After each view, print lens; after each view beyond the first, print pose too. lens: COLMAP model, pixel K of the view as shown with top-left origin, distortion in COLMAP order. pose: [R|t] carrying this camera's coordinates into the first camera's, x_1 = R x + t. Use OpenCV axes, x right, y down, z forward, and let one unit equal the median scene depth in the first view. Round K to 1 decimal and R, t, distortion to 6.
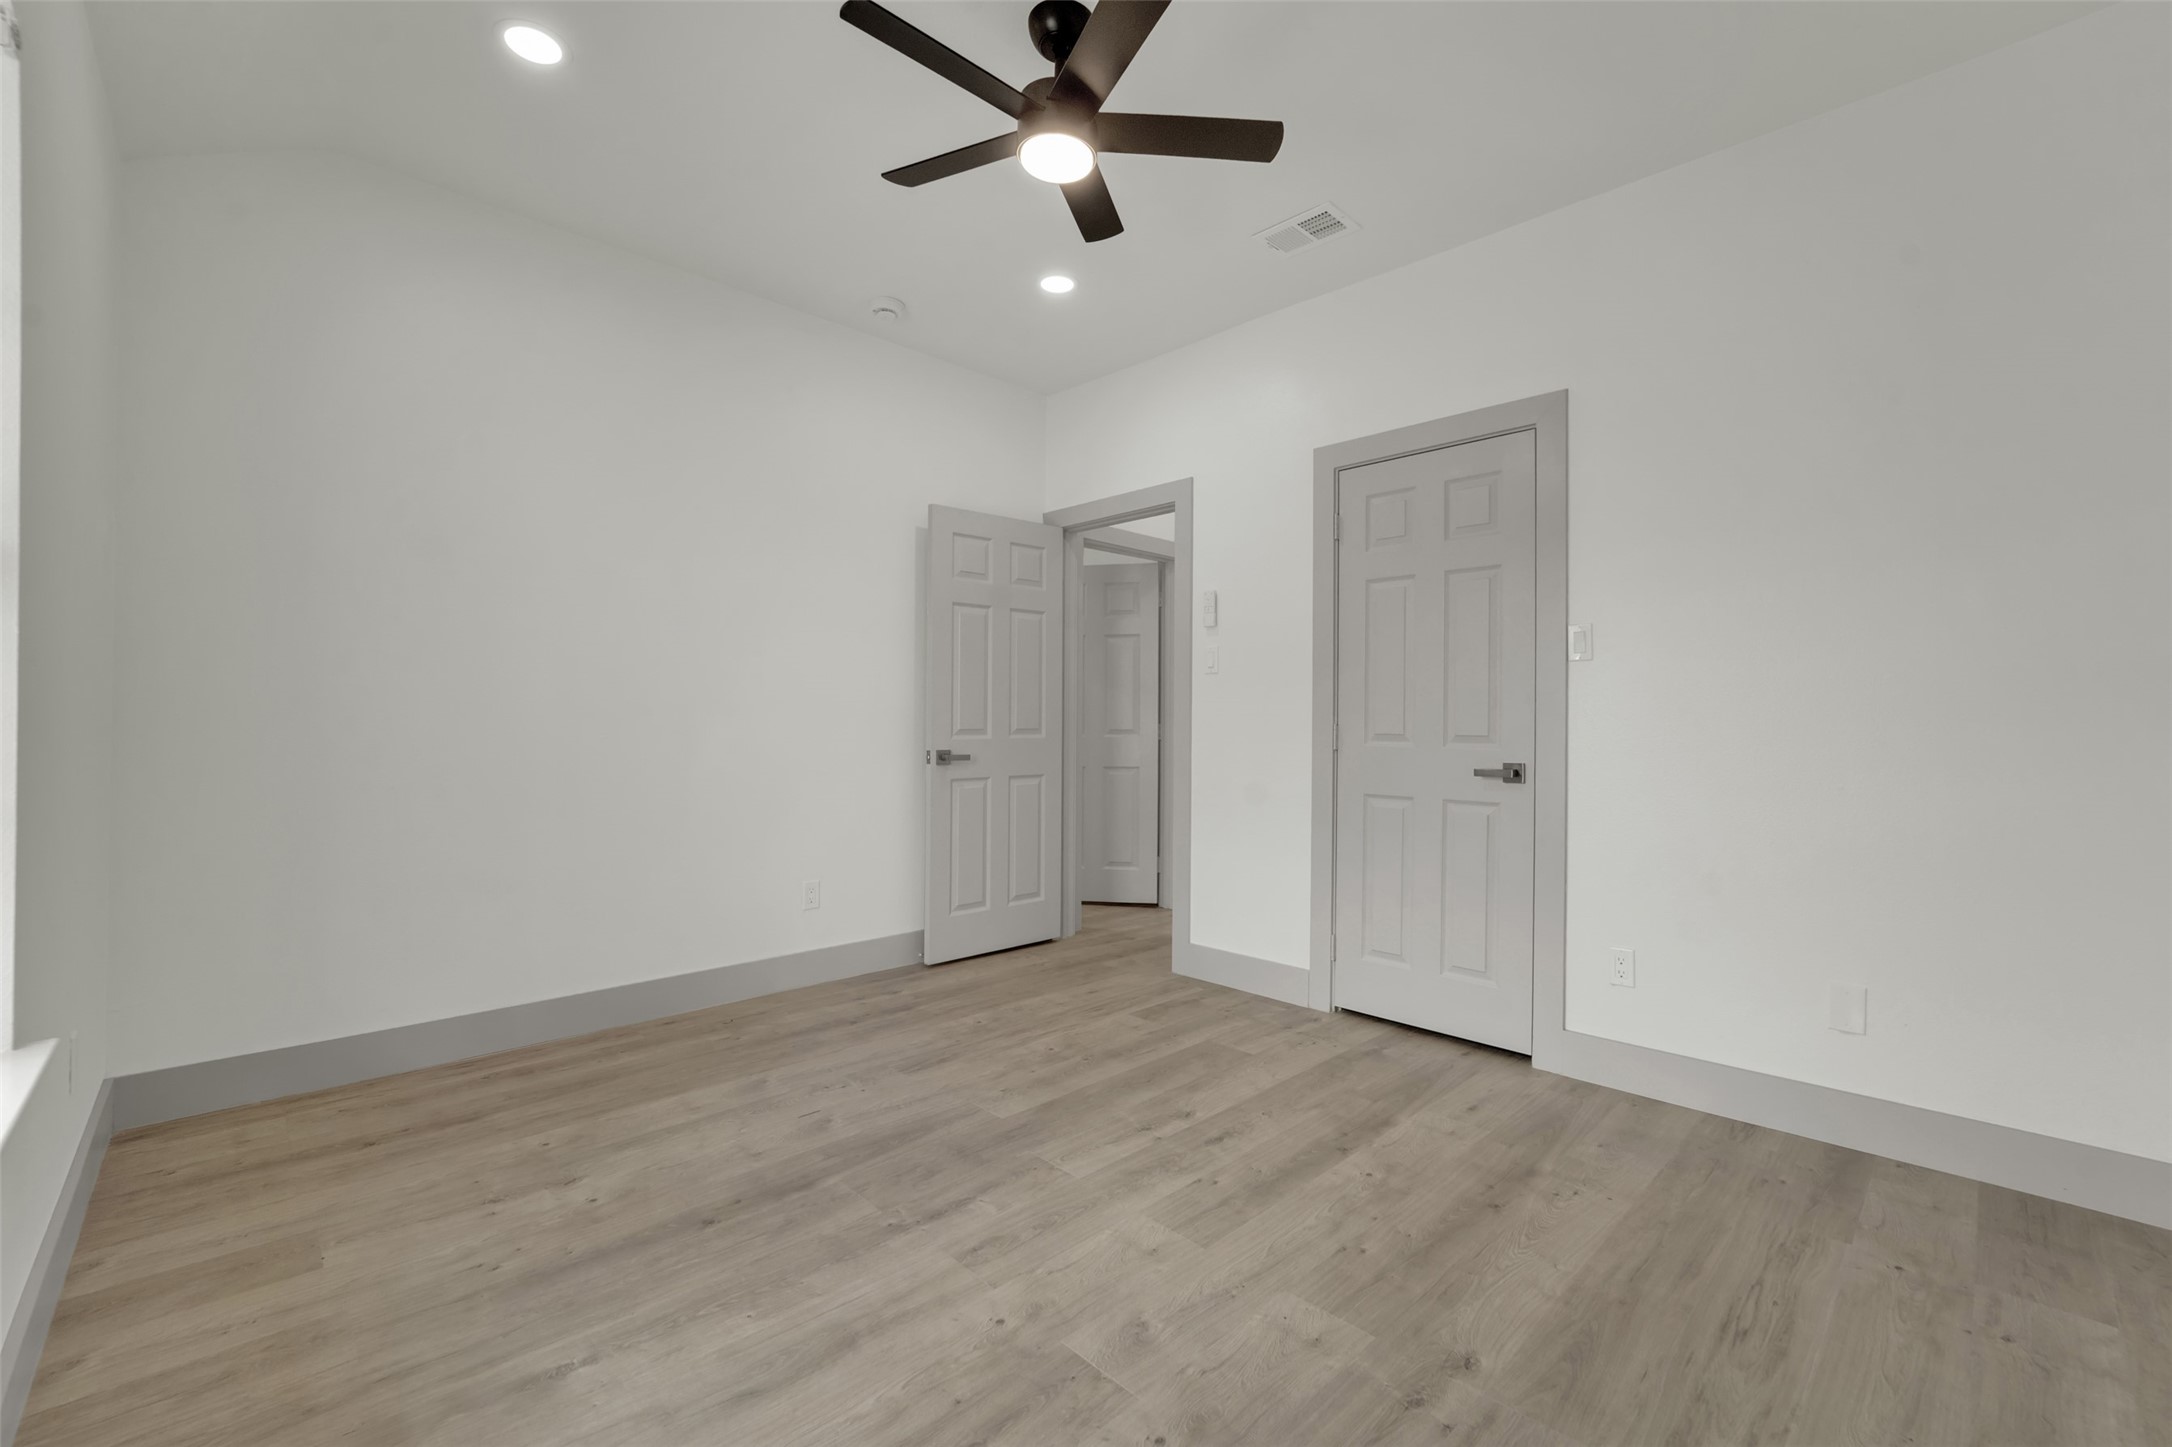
lens RADIAL K [[915.7, 0, 1112.9], [0, 915.7, 712.8], [0, 0, 1]] dist [-0.002156, -0.000406]
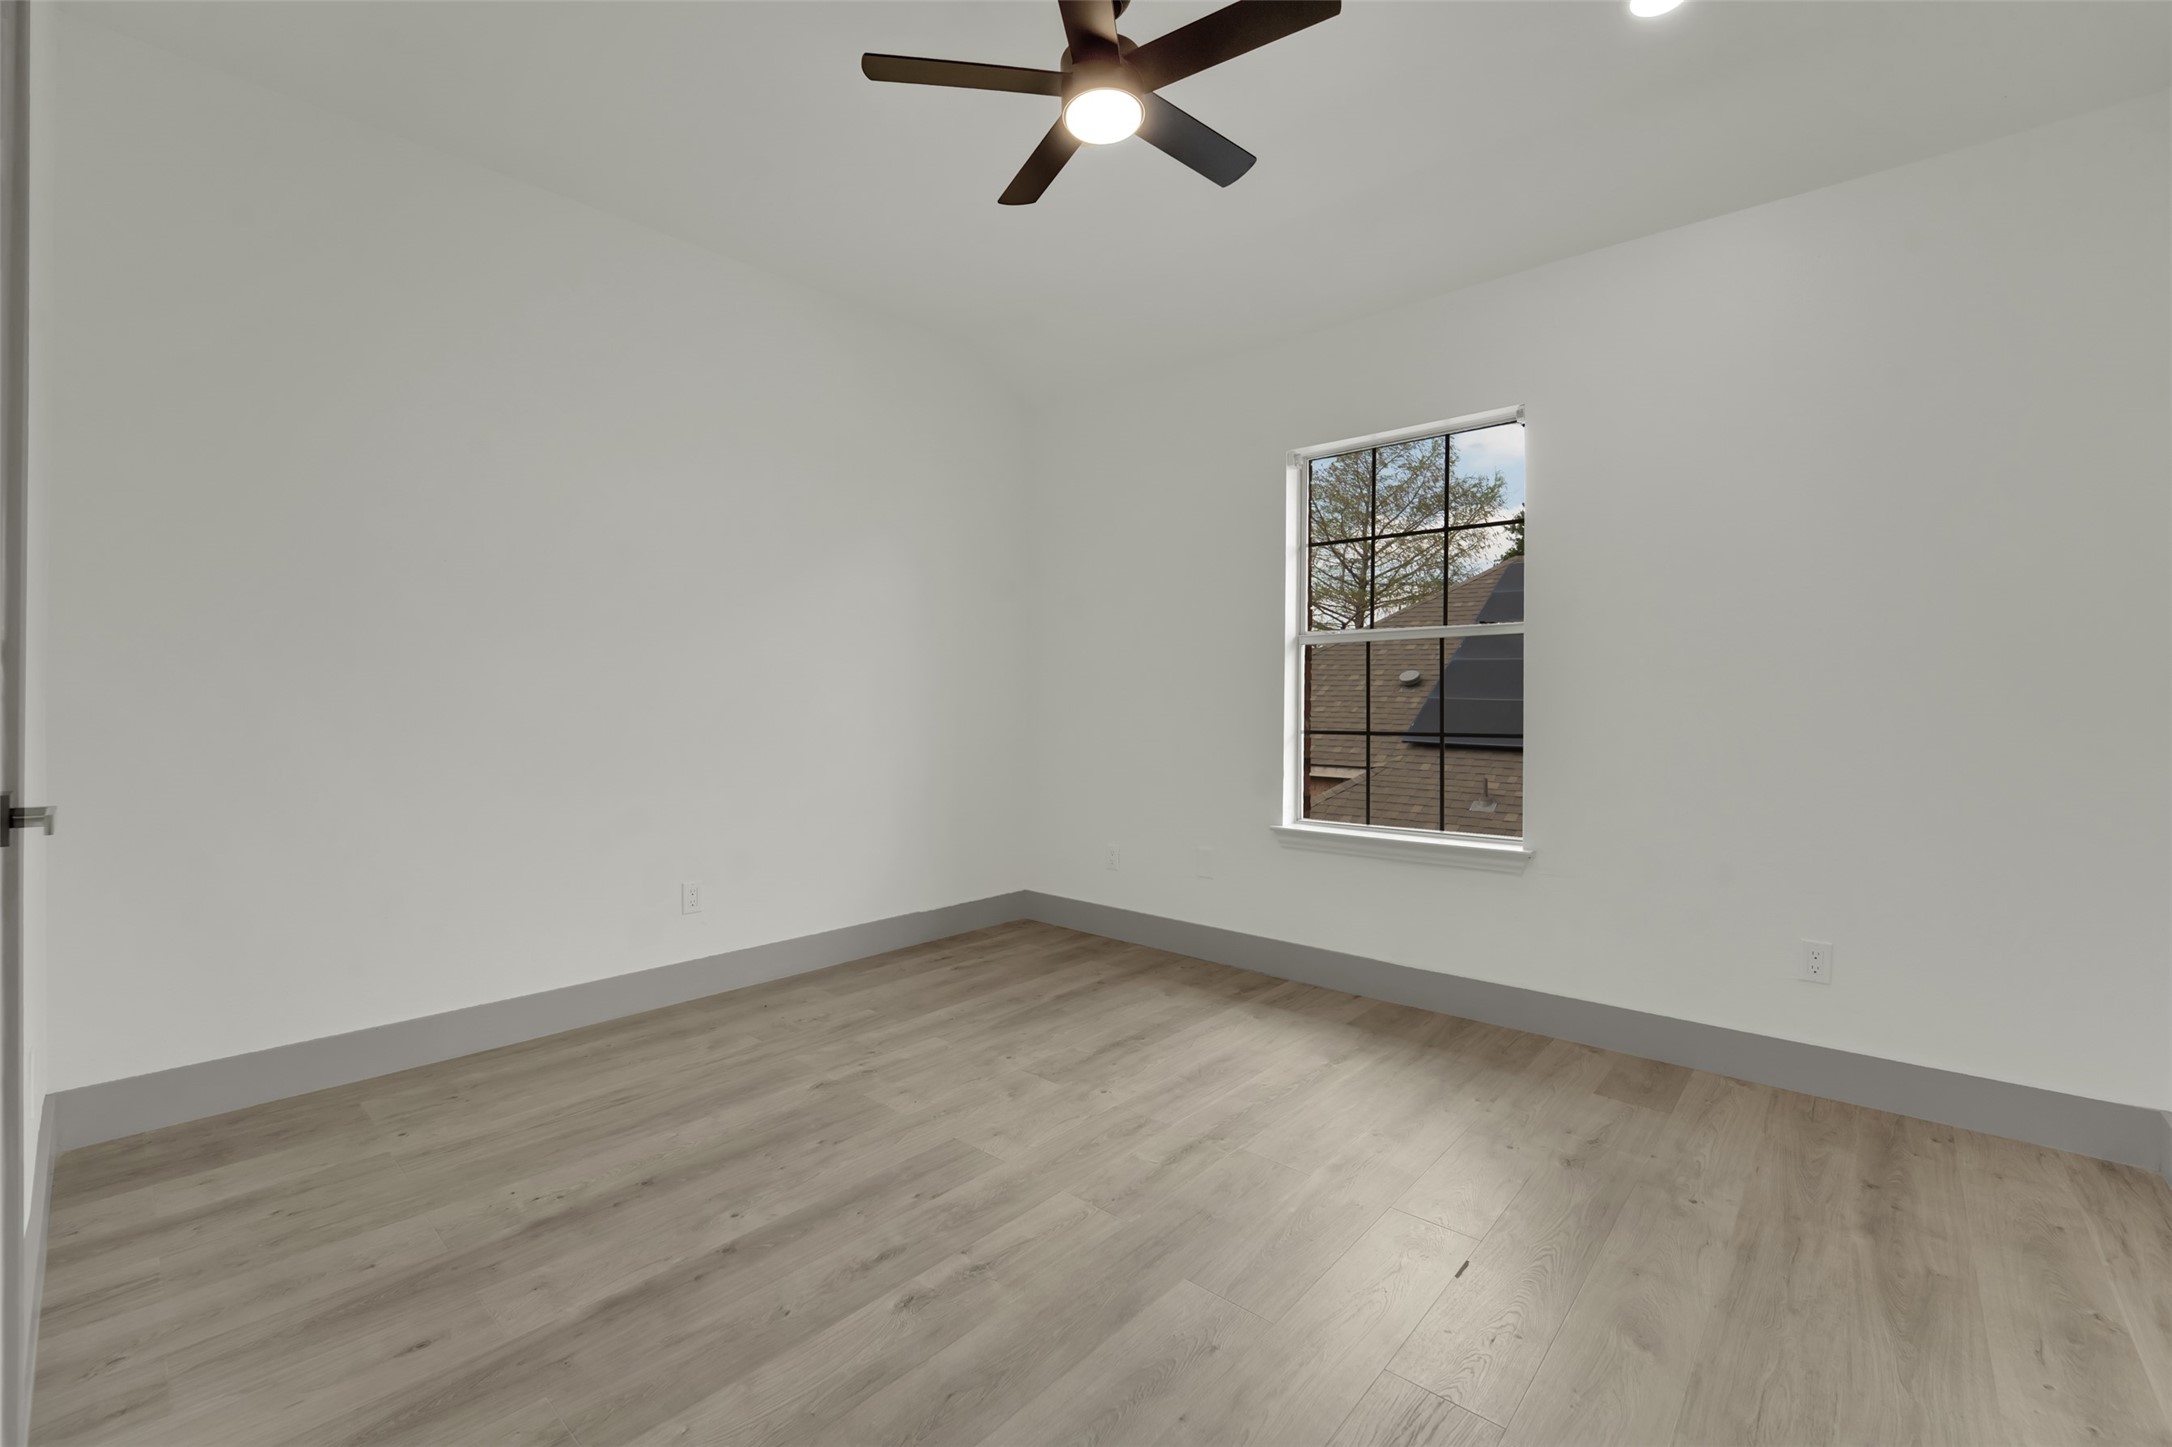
lens RADIAL K [[915.7, 0, 1112.9], [0, 915.7, 712.8], [0, 0, 1]] dist [-0.002156, -0.000406]
pose [[-0.997275, -0.004874, -0.073614, -0.016356], [-0.004724, 0.999986, -0.002214, 0.022045], [0.073623, -0.001860, -0.997284, 1.974862]]
